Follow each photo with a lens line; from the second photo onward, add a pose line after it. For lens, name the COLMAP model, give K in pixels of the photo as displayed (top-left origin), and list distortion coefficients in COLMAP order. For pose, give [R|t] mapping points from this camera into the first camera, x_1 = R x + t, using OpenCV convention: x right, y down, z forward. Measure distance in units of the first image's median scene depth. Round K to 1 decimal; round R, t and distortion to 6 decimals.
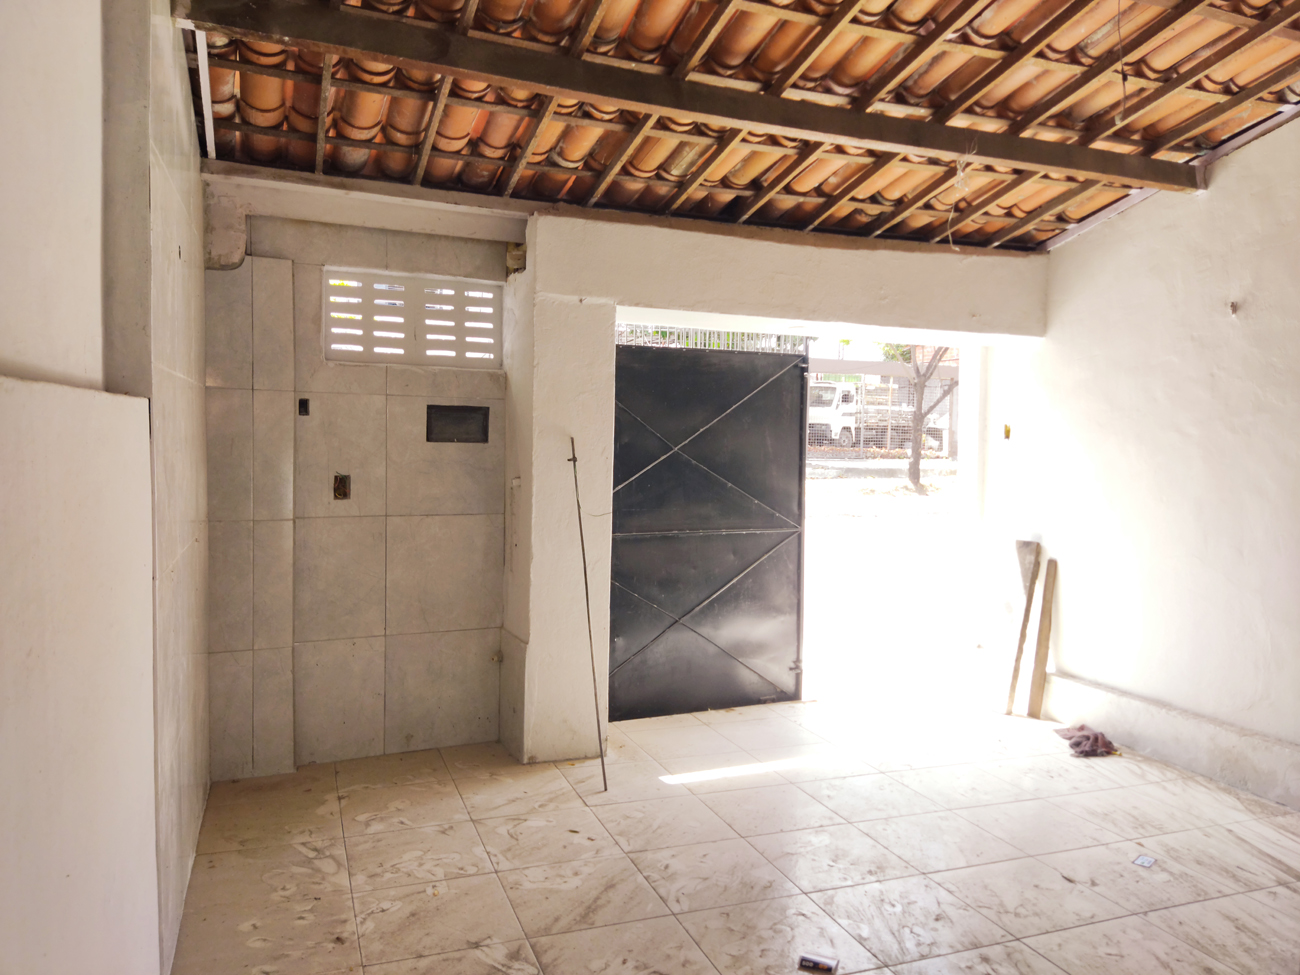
lens RADIAL K [[941.7, 0, 652.7], [0, 941.7, 491.8], [0, 0, 1]] dist [0.112434, -0.159605]
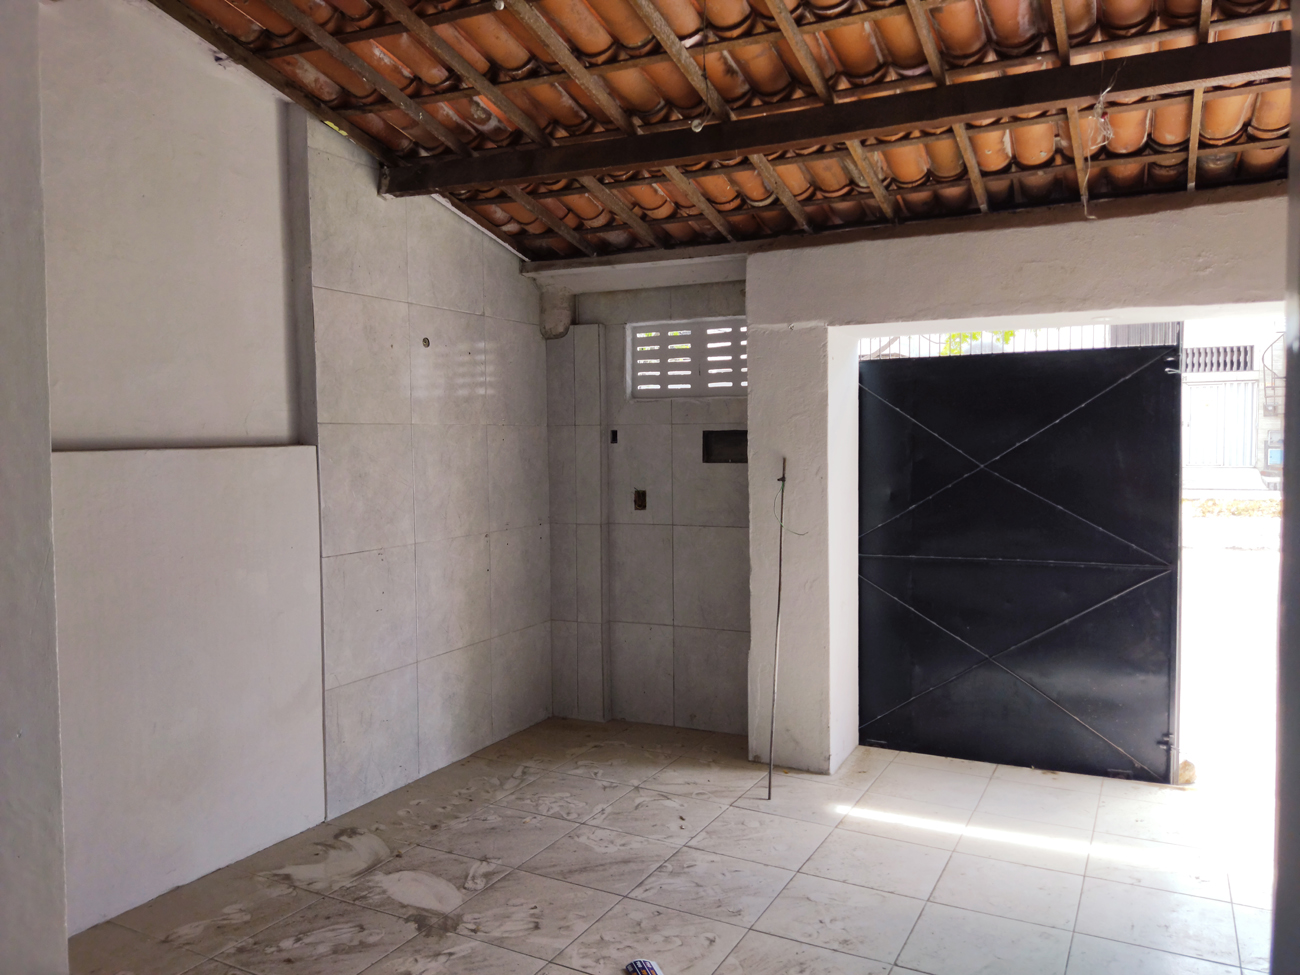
lens RADIAL K [[941.7, 0, 652.7], [0, 941.7, 491.8], [0, 0, 1]] dist [0.112434, -0.159605]
pose [[0.671896, 0.019316, -0.740394, 0.616305], [-0.022637, 0.999728, 0.005538, -0.024147], [0.740300, 0.013039, 0.672150, 0.198040]]
